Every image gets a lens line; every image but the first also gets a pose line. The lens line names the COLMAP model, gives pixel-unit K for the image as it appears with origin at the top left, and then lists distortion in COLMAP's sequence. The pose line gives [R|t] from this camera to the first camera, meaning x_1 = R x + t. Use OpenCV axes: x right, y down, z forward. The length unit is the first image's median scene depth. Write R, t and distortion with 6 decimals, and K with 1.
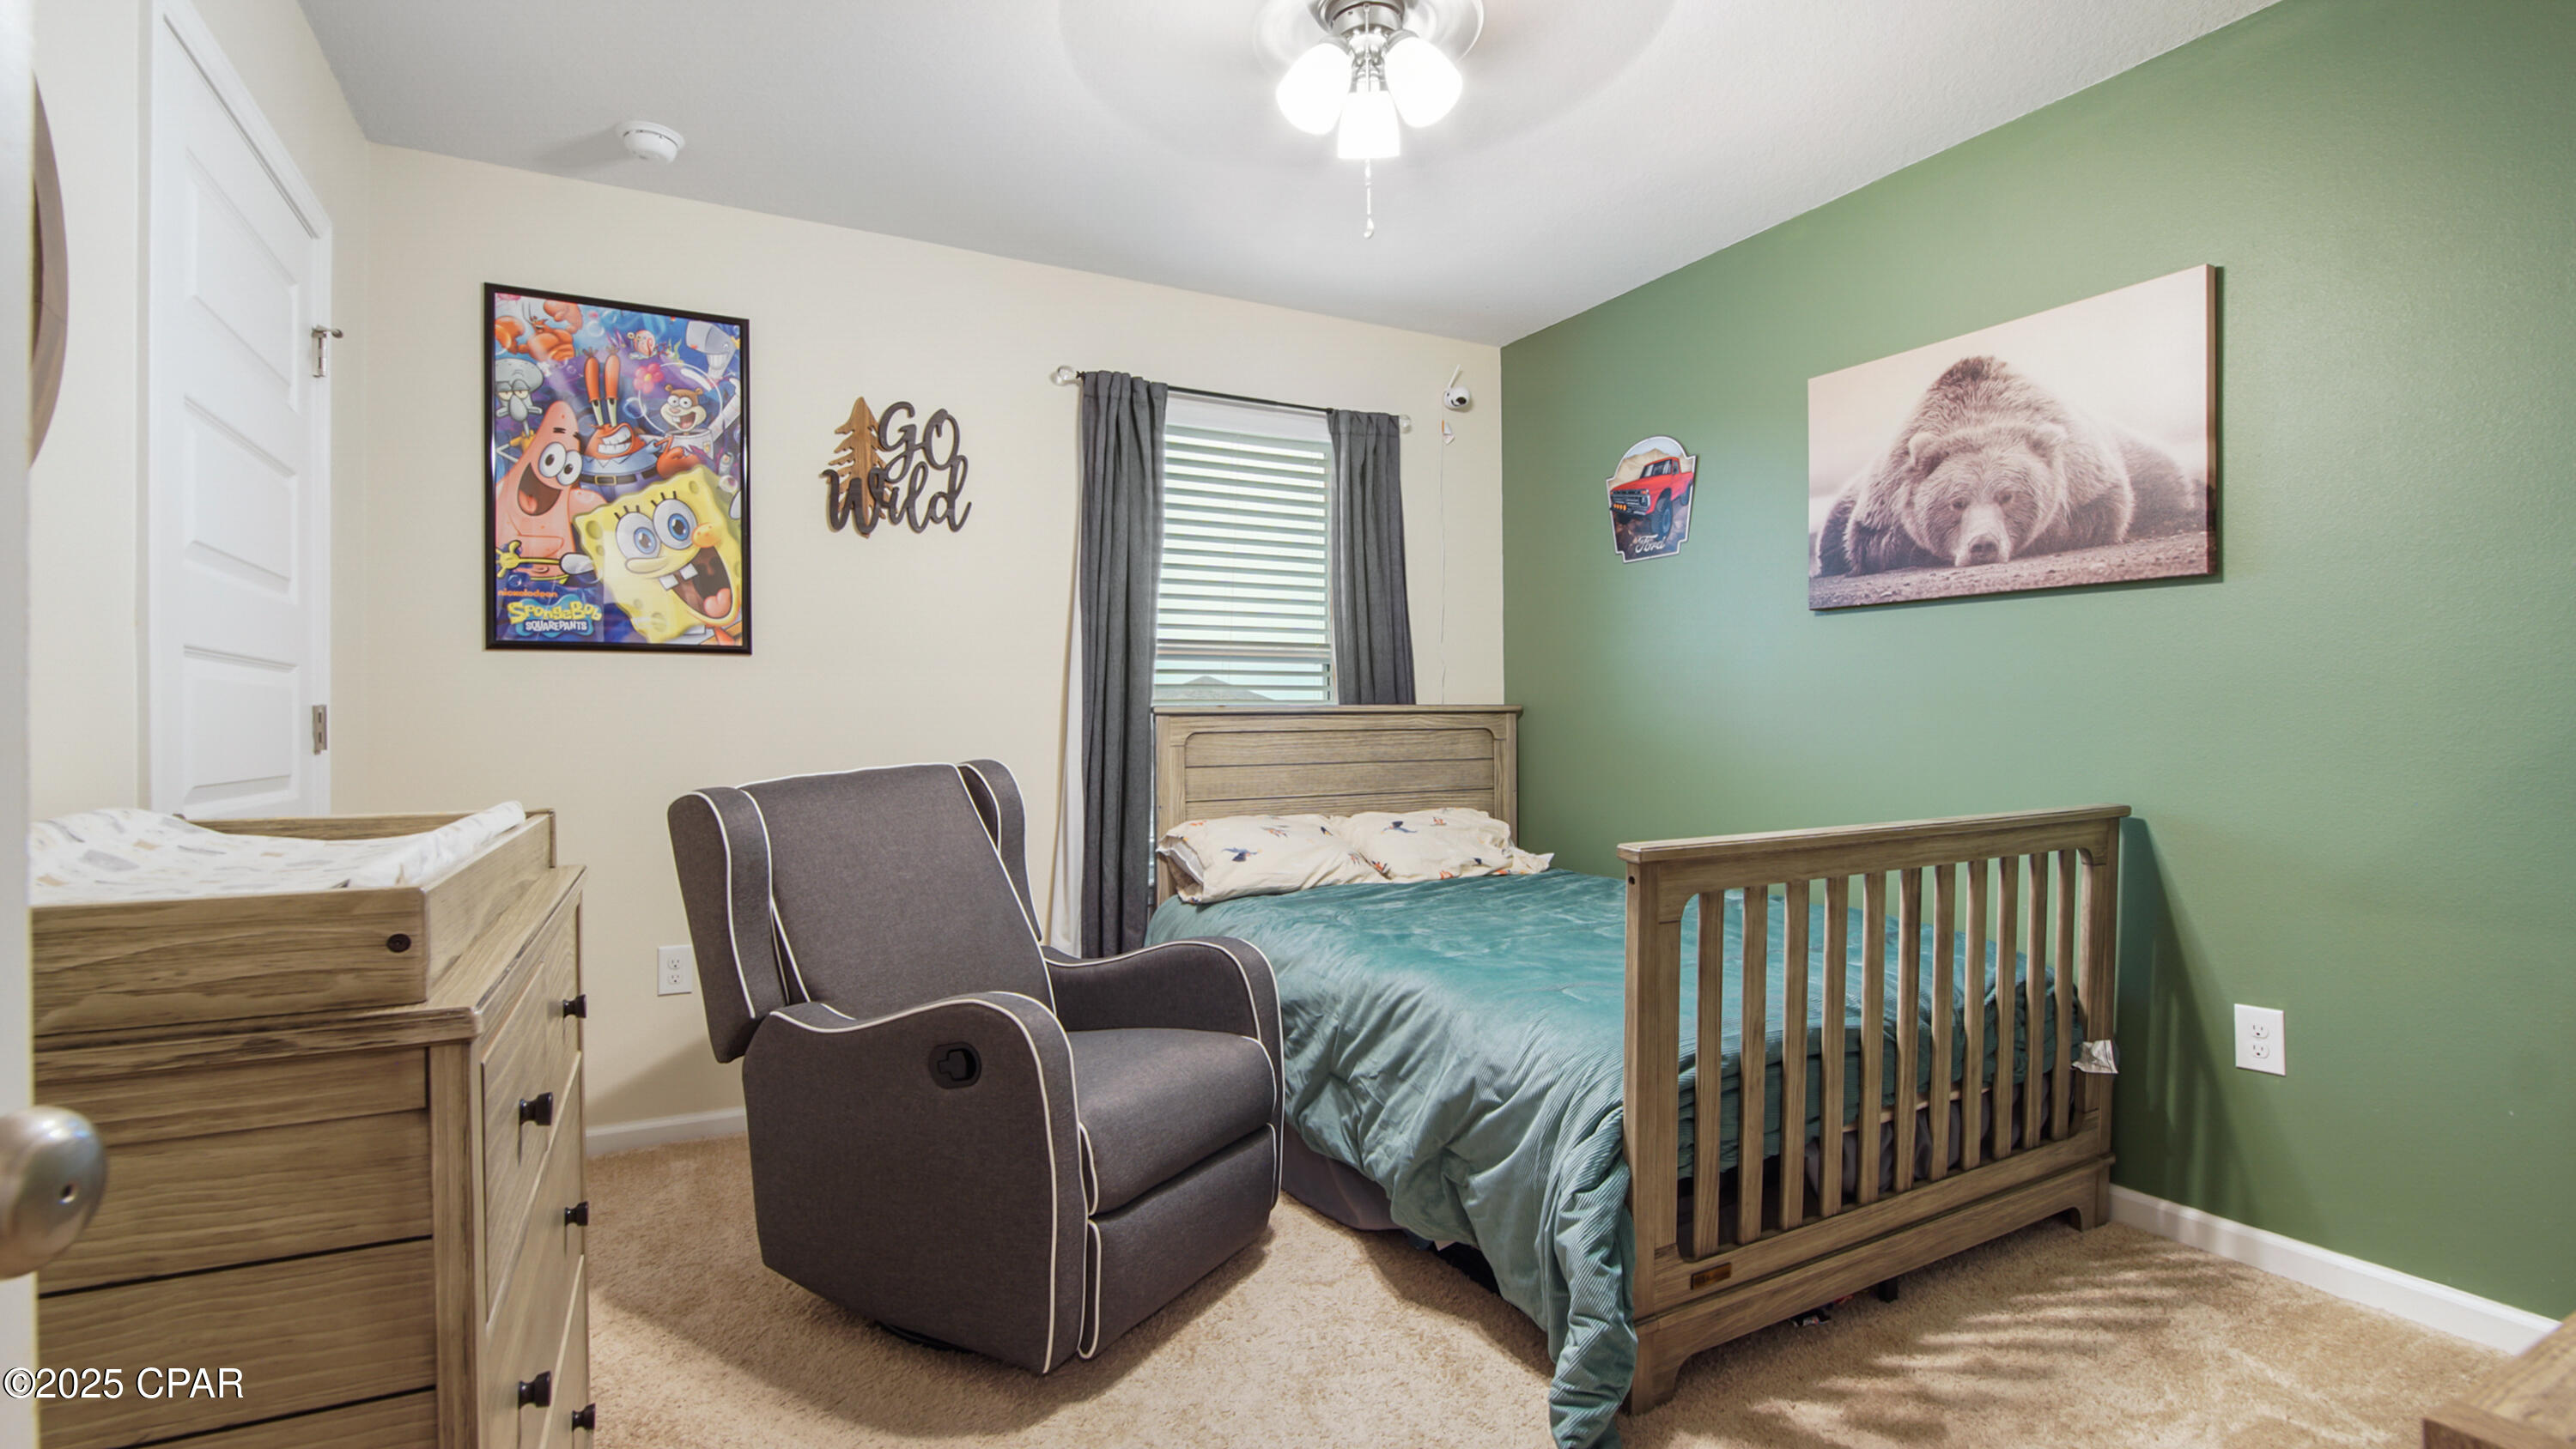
lens RADIAL K [[1187.0, 0, 1286.5], [0, 1187.0, 722.7], [0, 0, 1]] dist [-0.017528, -0.000124]
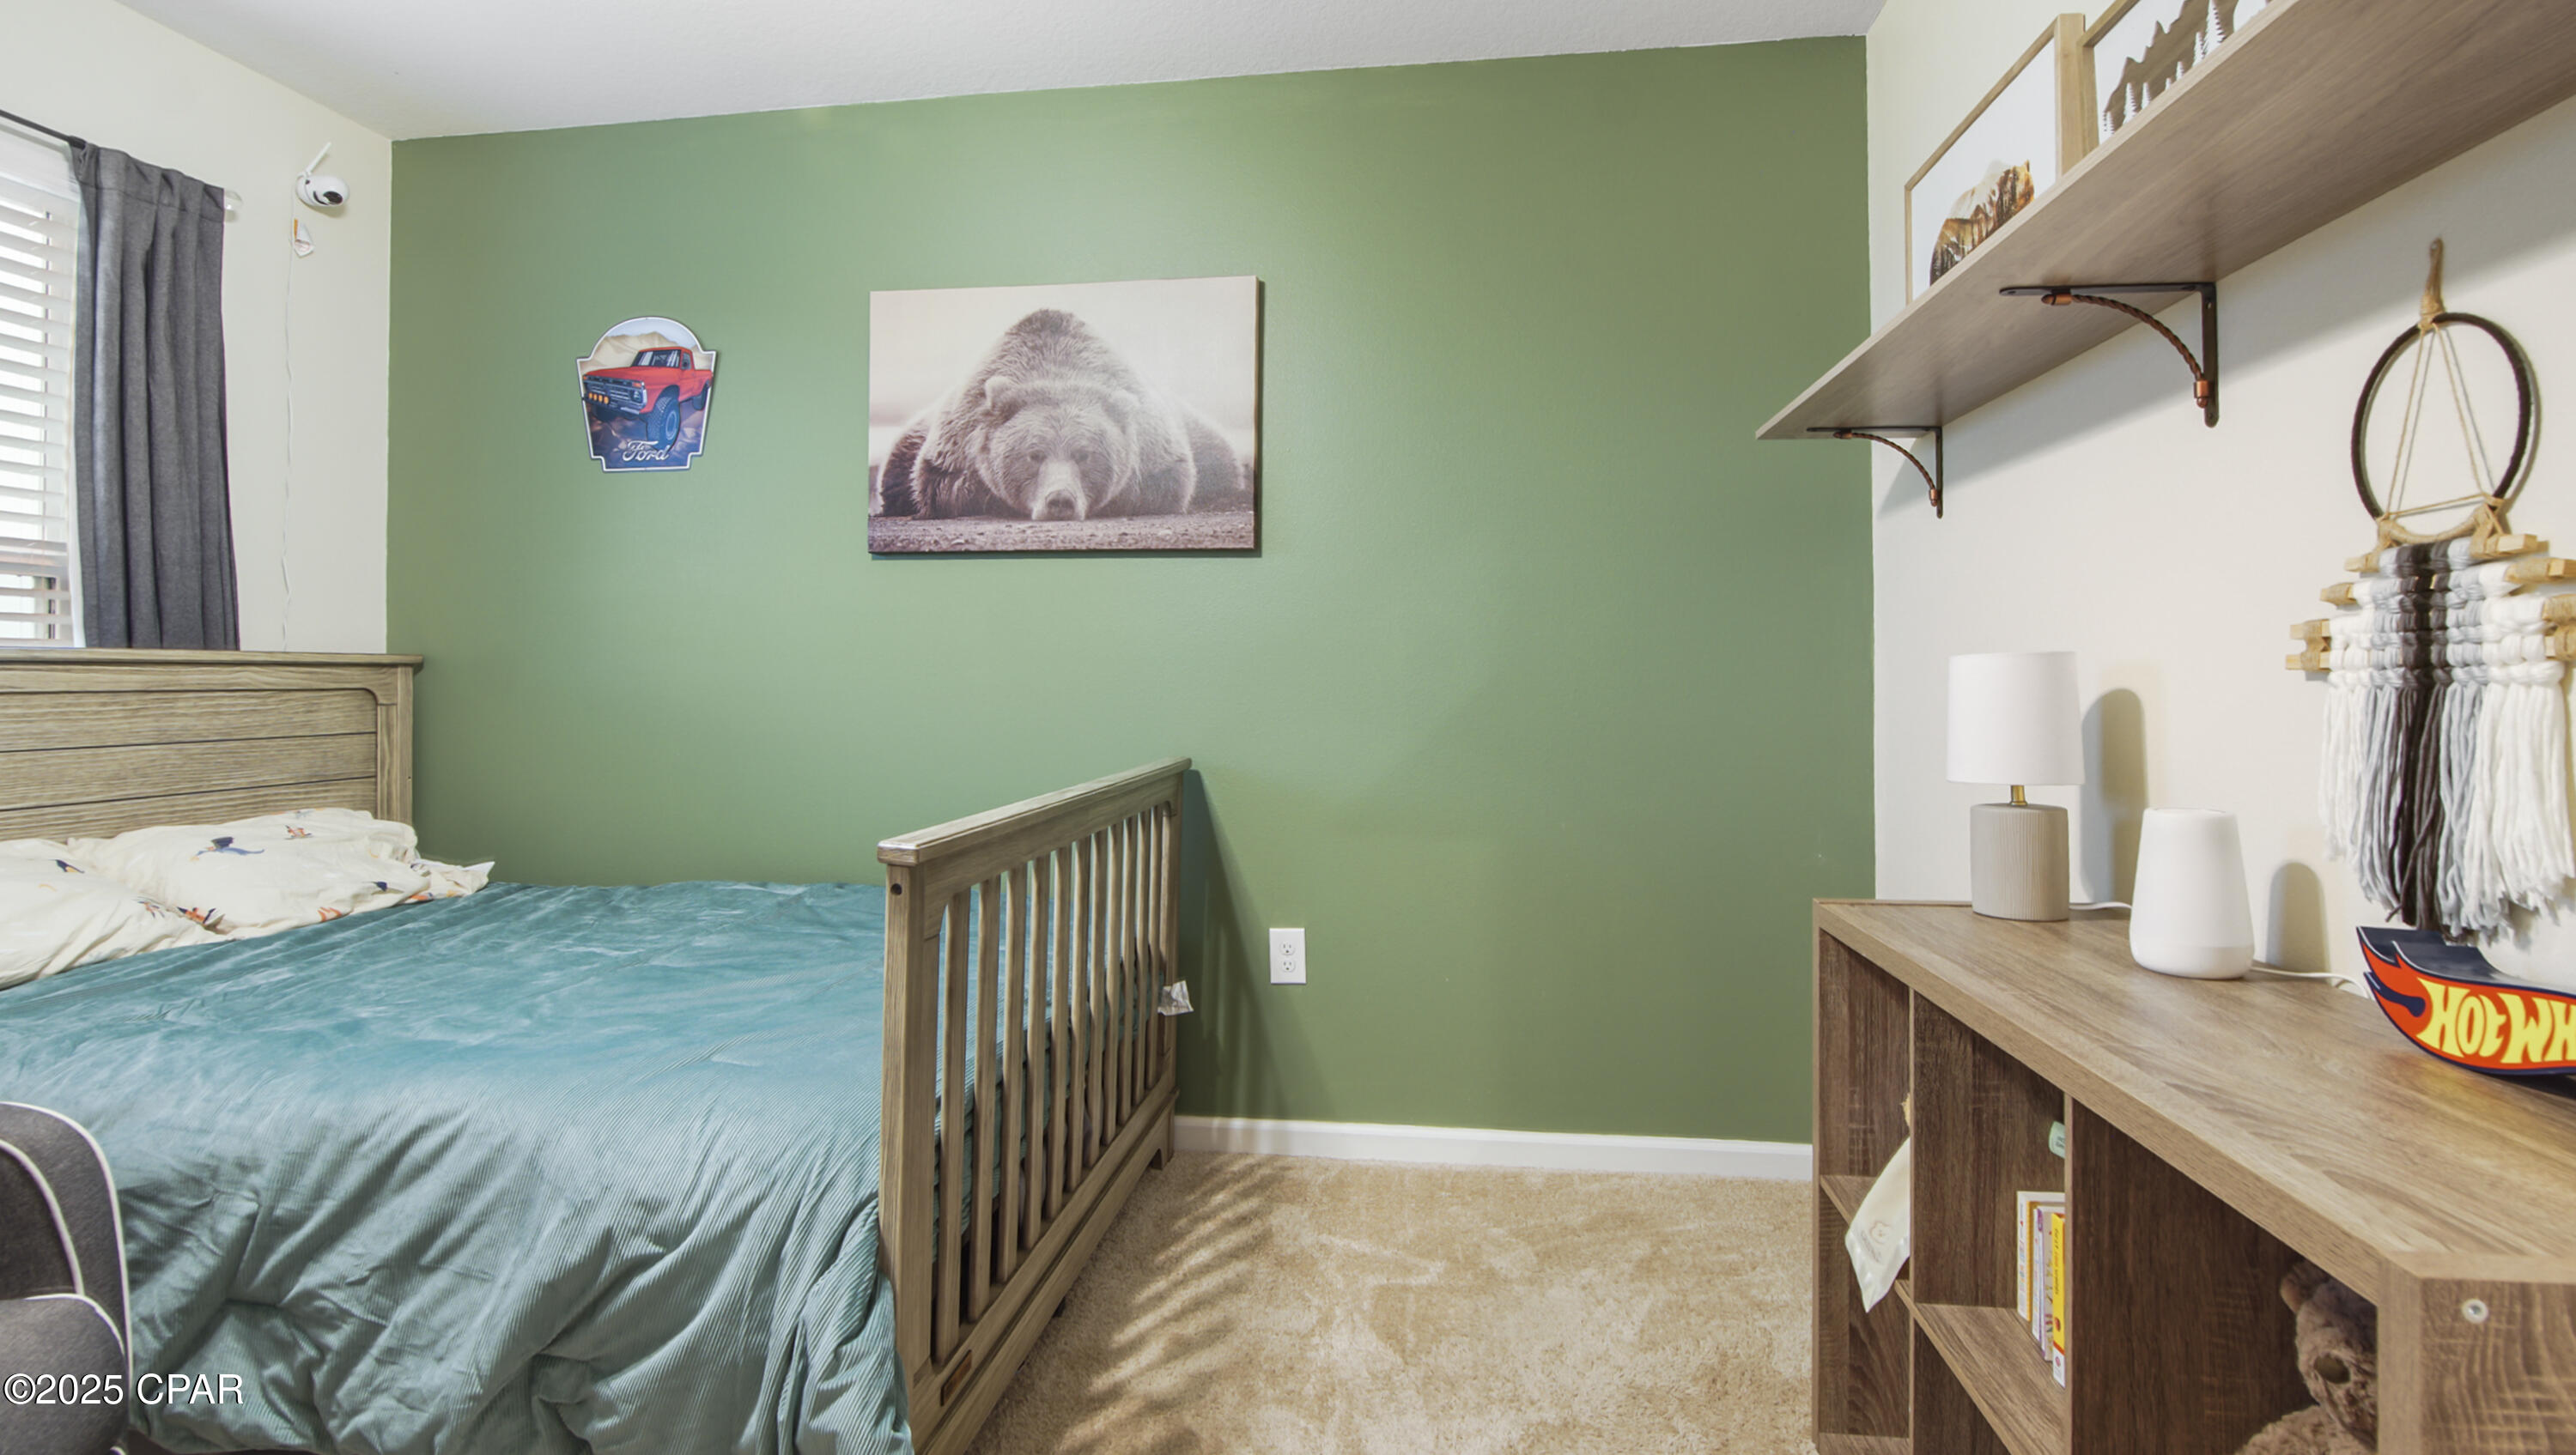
lens RADIAL K [[1222.1, 0, 1253.7], [0, 1222.1, 667.7], [0, 0, 1]] dist [-0.018970, -0.000167]
pose [[0.584302, 0.013930, 0.811417, -0.134920], [-0.001913, 0.999874, -0.015788, 0.004487], [-0.811534, 0.007673, 0.584255, 0.256638]]
